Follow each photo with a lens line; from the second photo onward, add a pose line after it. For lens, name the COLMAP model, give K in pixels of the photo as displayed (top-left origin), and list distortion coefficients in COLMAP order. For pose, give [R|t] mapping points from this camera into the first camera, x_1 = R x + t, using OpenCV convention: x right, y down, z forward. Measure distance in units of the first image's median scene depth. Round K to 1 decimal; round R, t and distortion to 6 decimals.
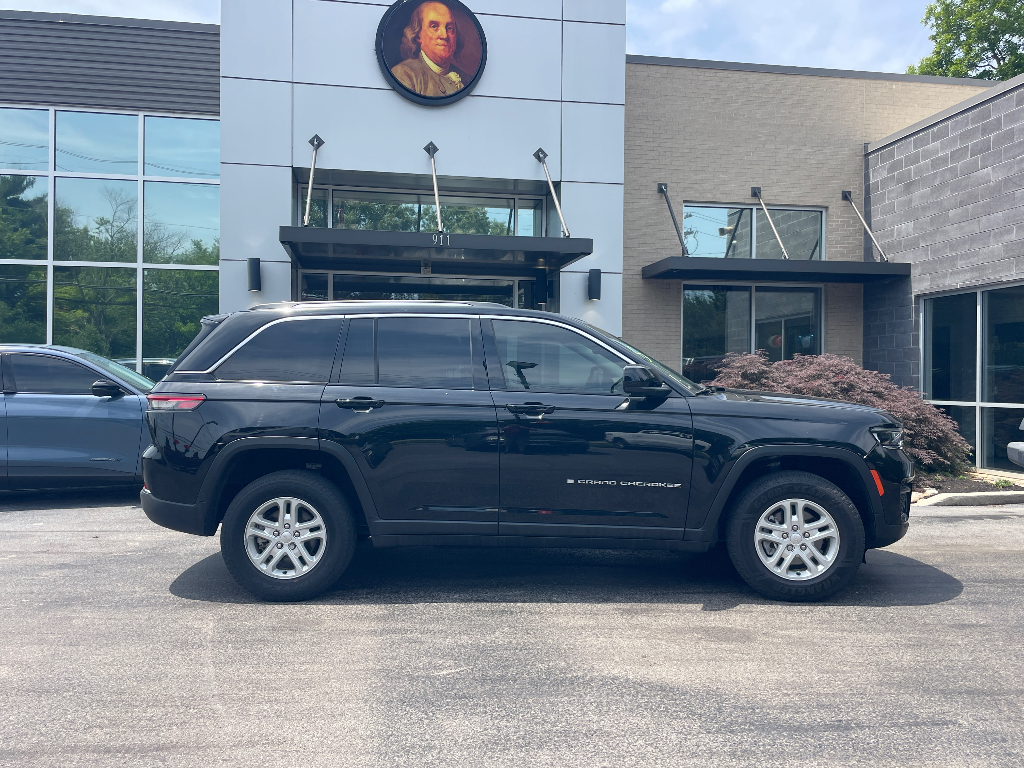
lens RADIAL K [[870.3, 0, 509.8], [0, 870.3, 381.0], [0, 0, 1]] dist [0.026269, -0.031336]
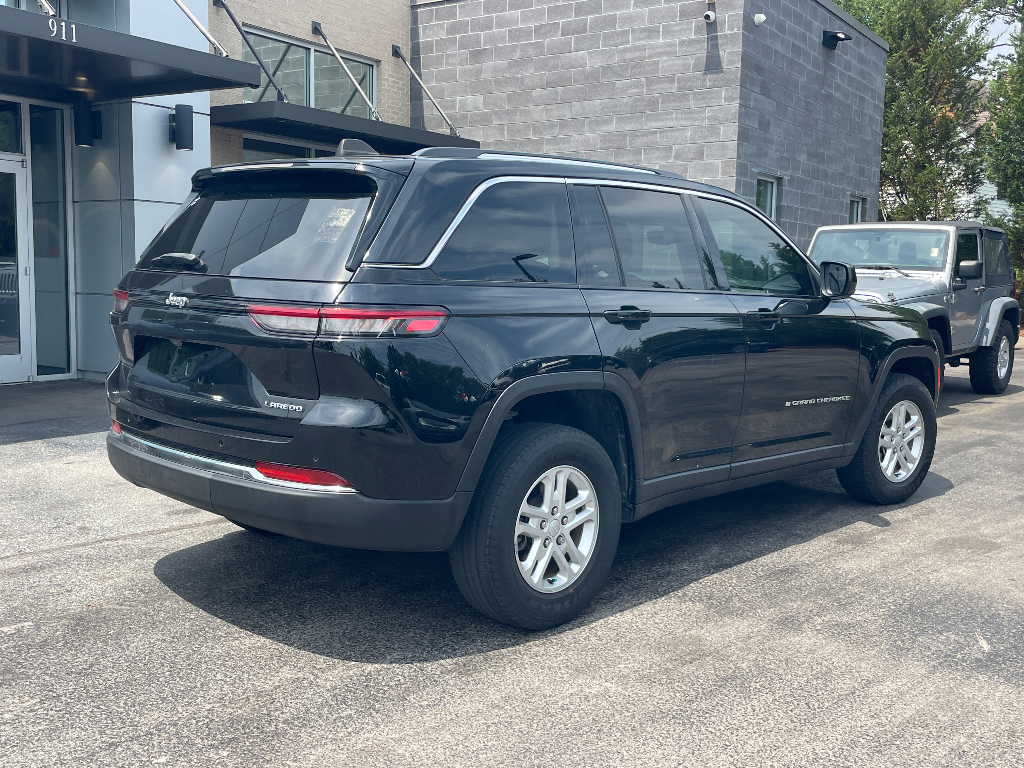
lens RADIAL K [[1038.6, 0, 511.2], [0, 1038.6, 384.1], [0, 0, 1]] dist [0.037952, 0.000000]
pose [[0.688430, -0.069931, 0.721924, -0.351604], [-0.016680, 0.993551, 0.112149, -0.004448], [-0.725111, -0.089248, 0.682824, 0.219654]]
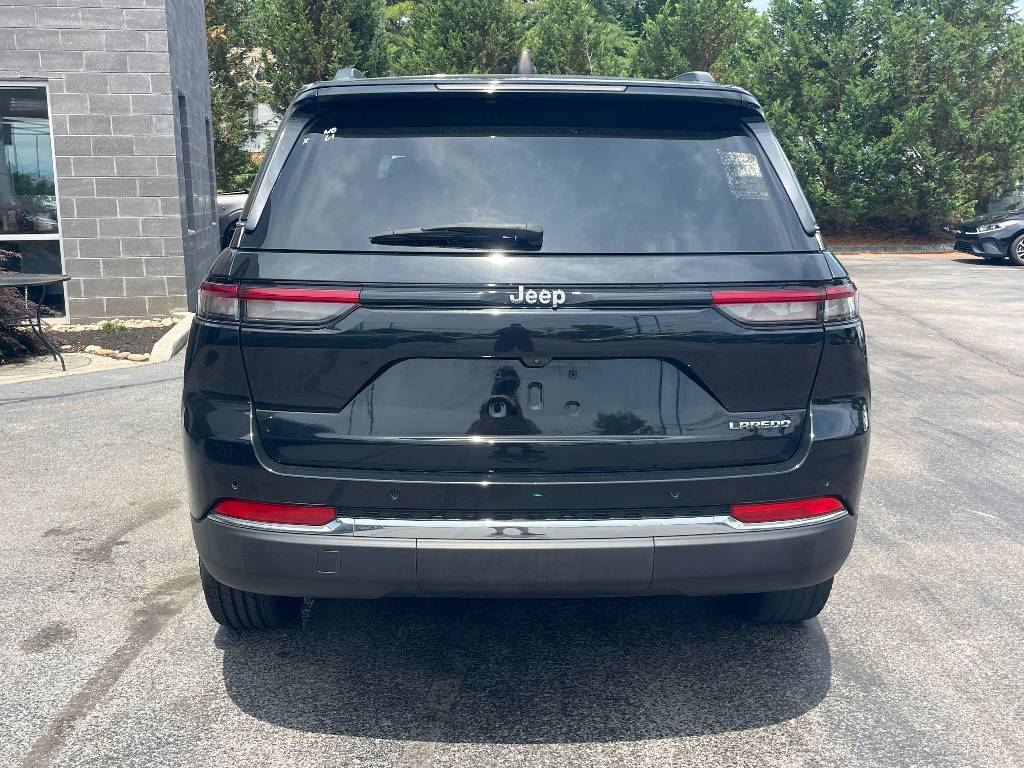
lens RADIAL K [[1038.6, 0, 513.7], [0, 1038.6, 386.3], [0, 0, 1]] dist [0.037952, 0.000000]
pose [[-0.045985, -0.184886, 0.981684, -0.393550], [0.008612, 0.982613, 0.185465, -0.012860], [-0.998905, 0.016983, -0.043593, 0.520941]]
